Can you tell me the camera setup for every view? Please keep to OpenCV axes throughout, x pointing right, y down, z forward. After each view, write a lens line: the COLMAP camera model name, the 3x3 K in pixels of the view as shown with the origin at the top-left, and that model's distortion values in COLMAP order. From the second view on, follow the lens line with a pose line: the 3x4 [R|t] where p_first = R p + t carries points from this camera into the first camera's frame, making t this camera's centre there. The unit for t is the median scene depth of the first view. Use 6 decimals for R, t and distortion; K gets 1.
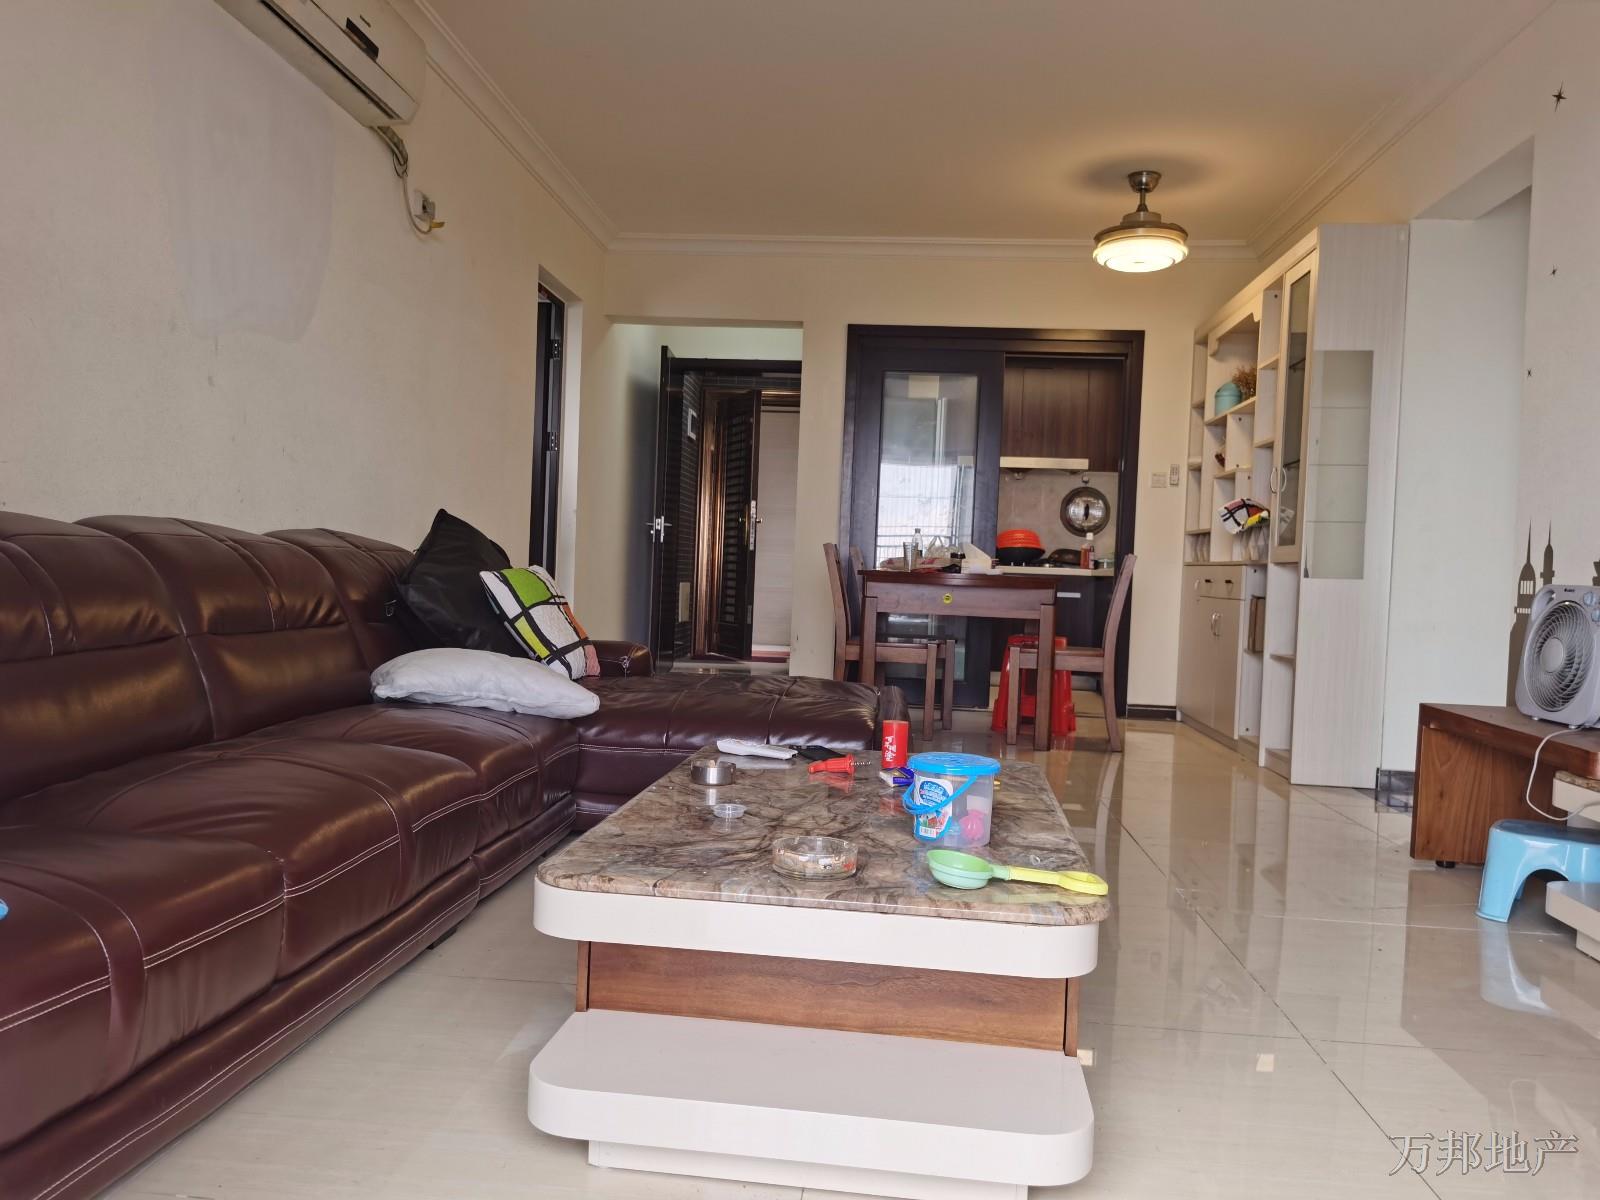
lens RADIAL K [[1254.2, 0, 800.3], [0, 1254.2, 598.8], [0, 0, 1]] dist [-0.006872, -0.000427]
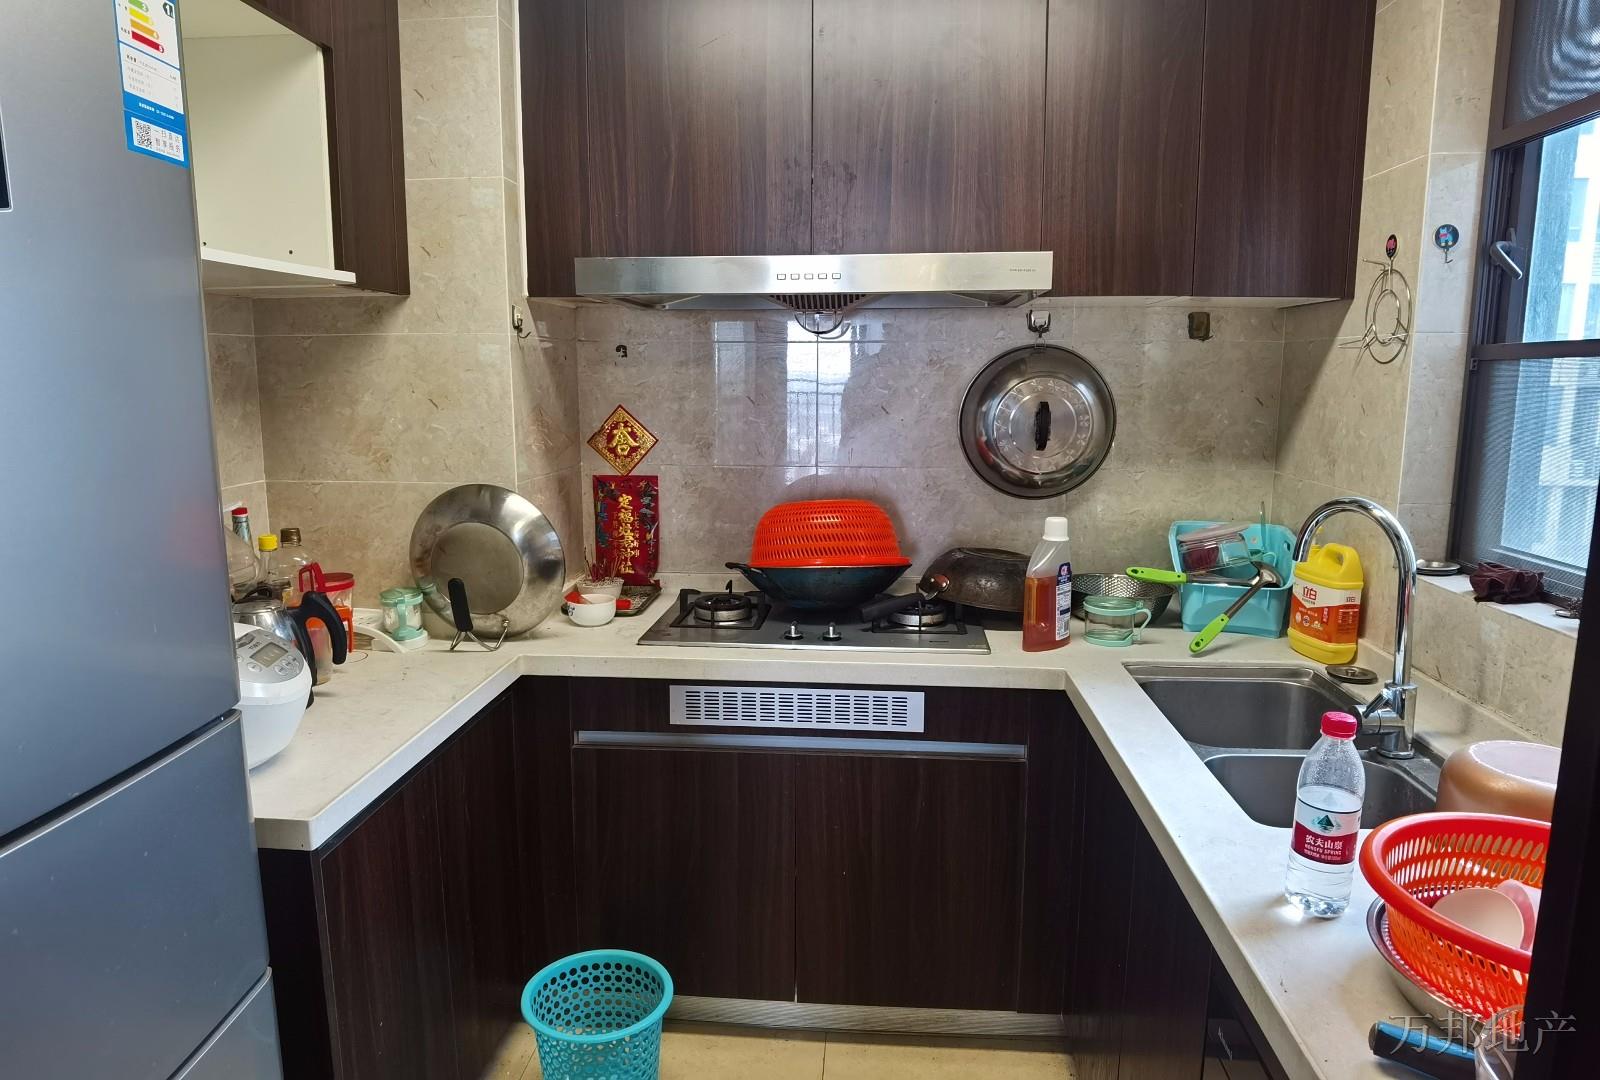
lens RADIAL K [[1009.9, 0, 795.1], [0, 1009.9, 539.4], [0, 0, 1]] dist [0.003106, 0.000057]
pose [[0.999411, -0.034037, -0.004439, 0.165295], [0.034322, 0.989032, 0.143657, -0.079270], [-0.000499, -0.143724, 0.989618, 0.739074]]
